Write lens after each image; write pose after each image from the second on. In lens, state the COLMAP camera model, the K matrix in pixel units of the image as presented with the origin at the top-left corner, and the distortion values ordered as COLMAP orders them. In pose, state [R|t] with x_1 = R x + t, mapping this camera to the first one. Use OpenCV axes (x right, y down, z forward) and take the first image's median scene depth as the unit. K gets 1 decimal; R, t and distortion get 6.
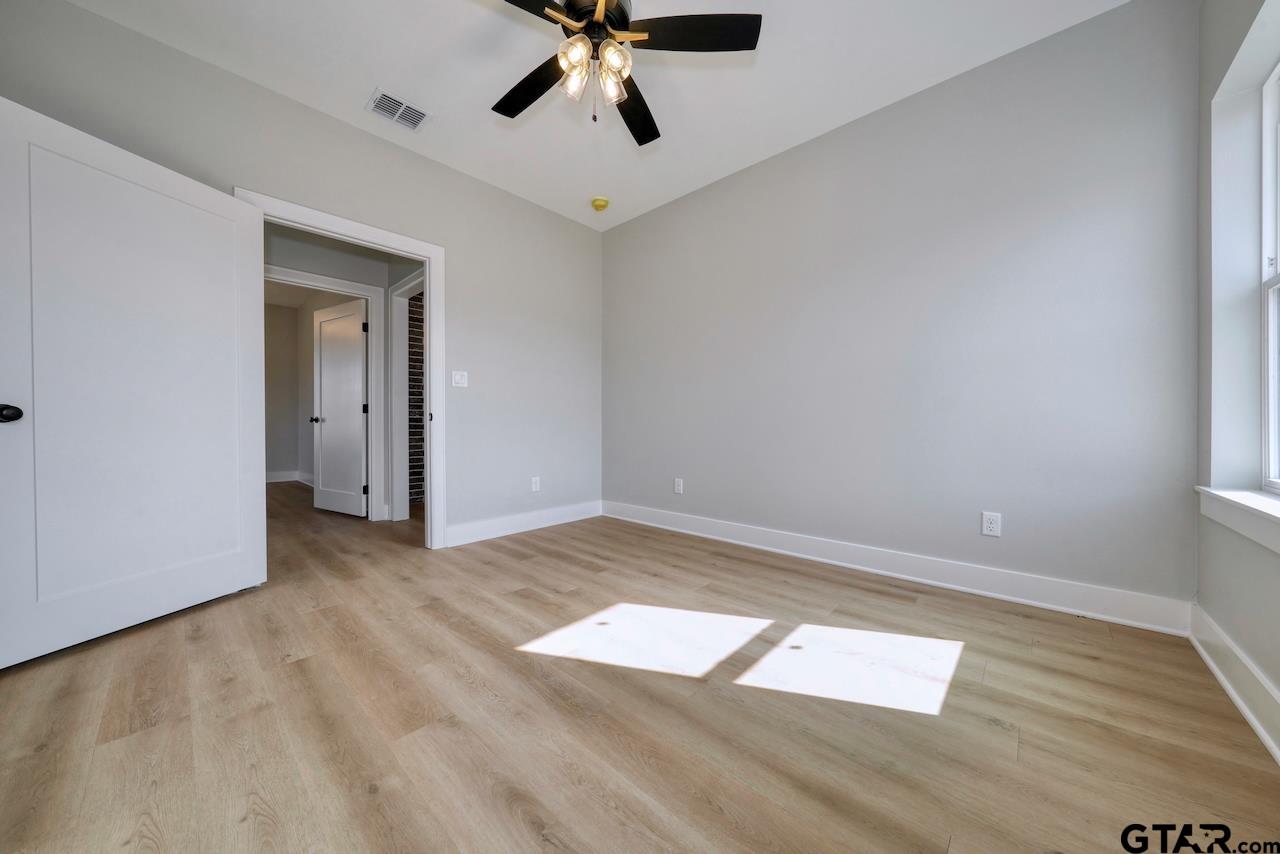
lens RADIAL K [[433.3, 0, 642.2], [0, 433.3, 422.6], [0, 0, 1]] dist [-0.008459, 0.000027]
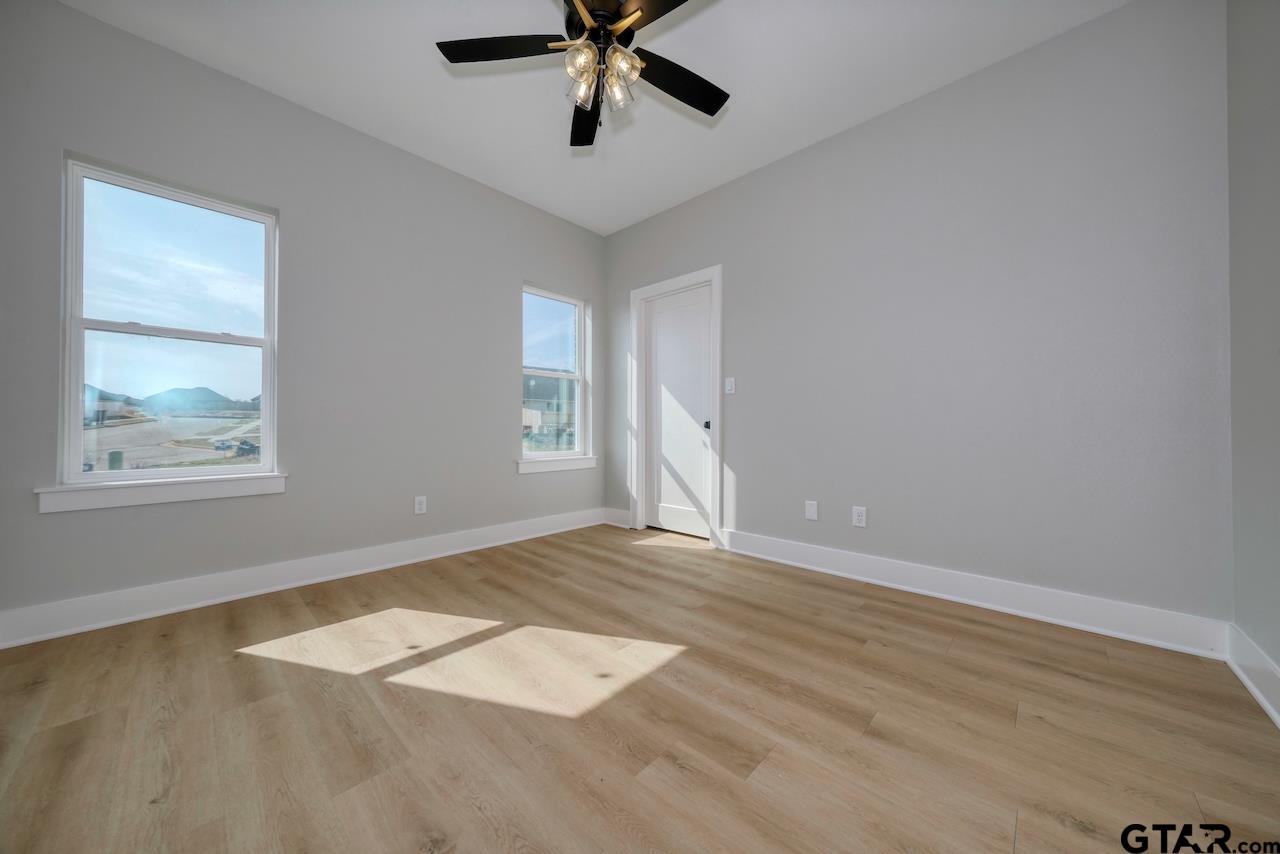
lens RADIAL K [[433.3, 0, 642.2], [0, 433.3, 422.6], [0, 0, 1]] dist [-0.008459, 0.000027]
pose [[-0.999896, 0.000687, 0.014415, -0.188686], [0.000430, 0.999841, -0.017835, 0.001925], [-0.014425, -0.017827, -0.999737, 1.712557]]
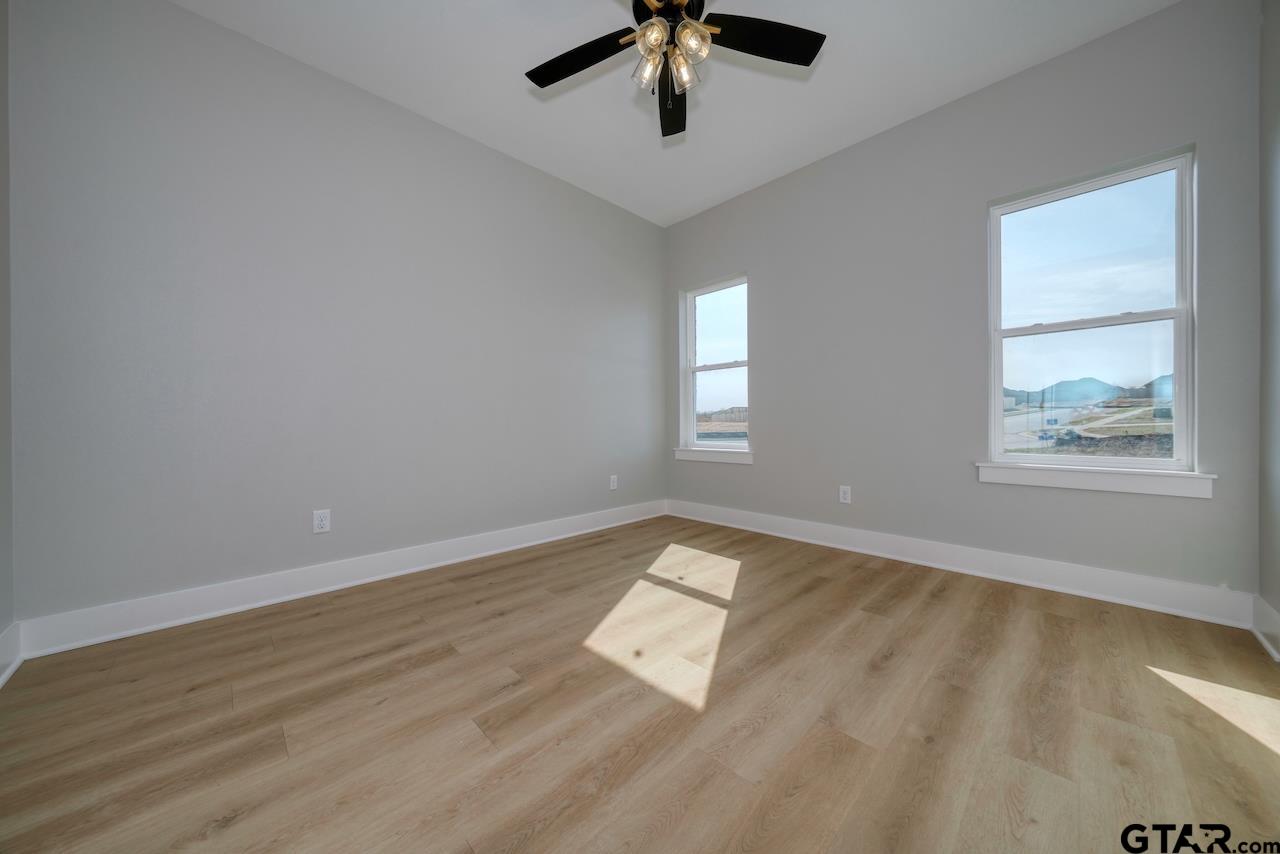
lens RADIAL K [[433.3, 0, 642.2], [0, 433.3, 422.6], [0, 0, 1]] dist [-0.008459, 0.000027]
pose [[0.053713, -0.000963, 0.998556, -0.931451], [0.004279, 0.999991, 0.000734, 0.004091], [-0.998547, 0.004233, 0.053717, 0.874541]]
